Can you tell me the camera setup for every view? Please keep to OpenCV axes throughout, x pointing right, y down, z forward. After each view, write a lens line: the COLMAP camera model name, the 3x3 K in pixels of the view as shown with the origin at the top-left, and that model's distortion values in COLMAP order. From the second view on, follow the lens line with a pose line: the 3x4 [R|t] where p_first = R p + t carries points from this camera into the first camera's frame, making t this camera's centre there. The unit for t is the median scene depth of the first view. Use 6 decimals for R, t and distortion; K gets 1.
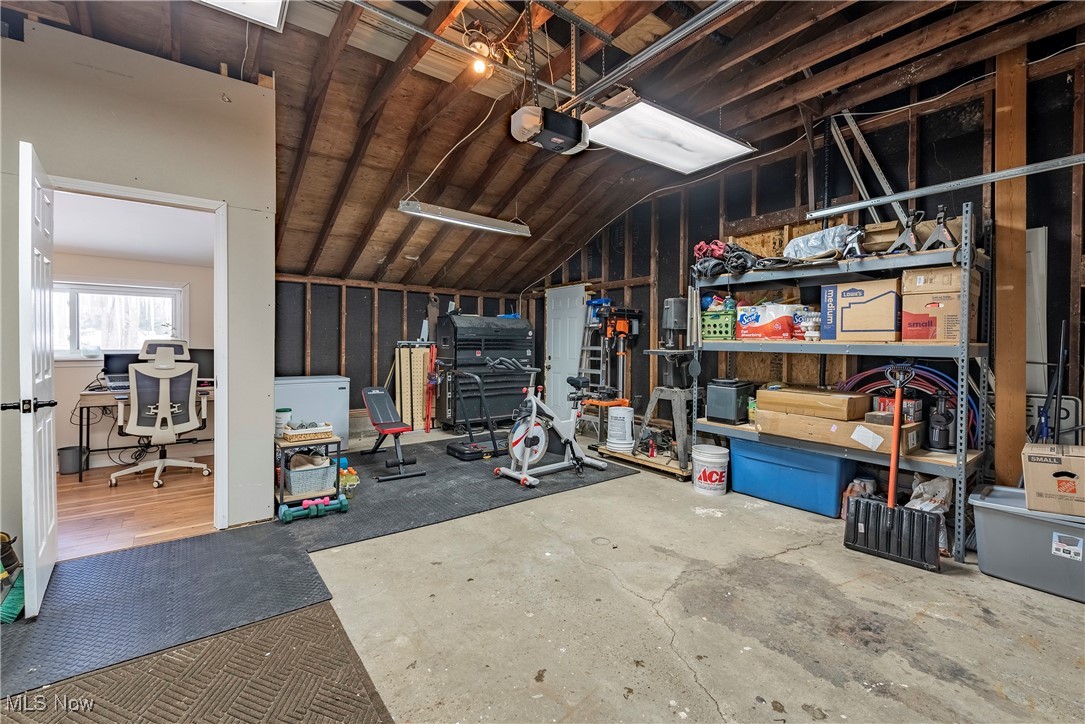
lens RADIAL K [[456.4, 0, 538.7], [0, 456.4, 353.0], [0, 0, 1]] dist [-0.000443, -0.000052]
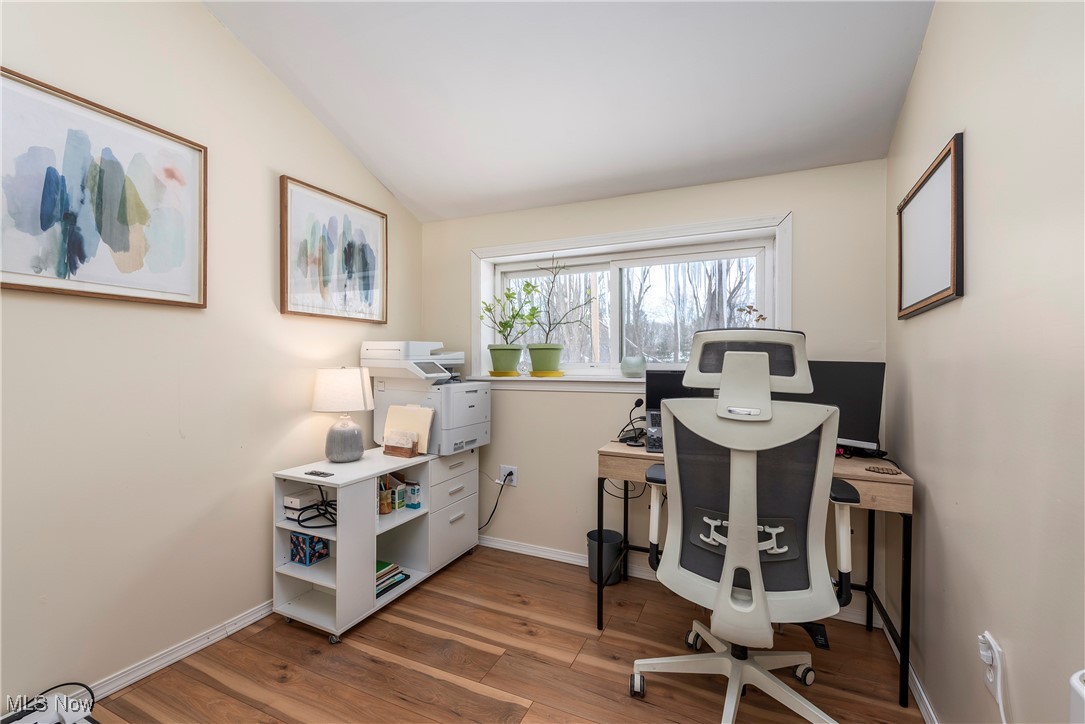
lens RADIAL K [[470.5, 0, 540.2], [0, 470.5, 360.4], [0, 0, 1]] dist [0.004188, 0.000213]
pose [[0.455356, -0.004633, -0.890297, -0.581623], [-0.011695, 0.999869, -0.011185, -0.001505], [0.890233, 0.015505, 0.455242, 0.710238]]
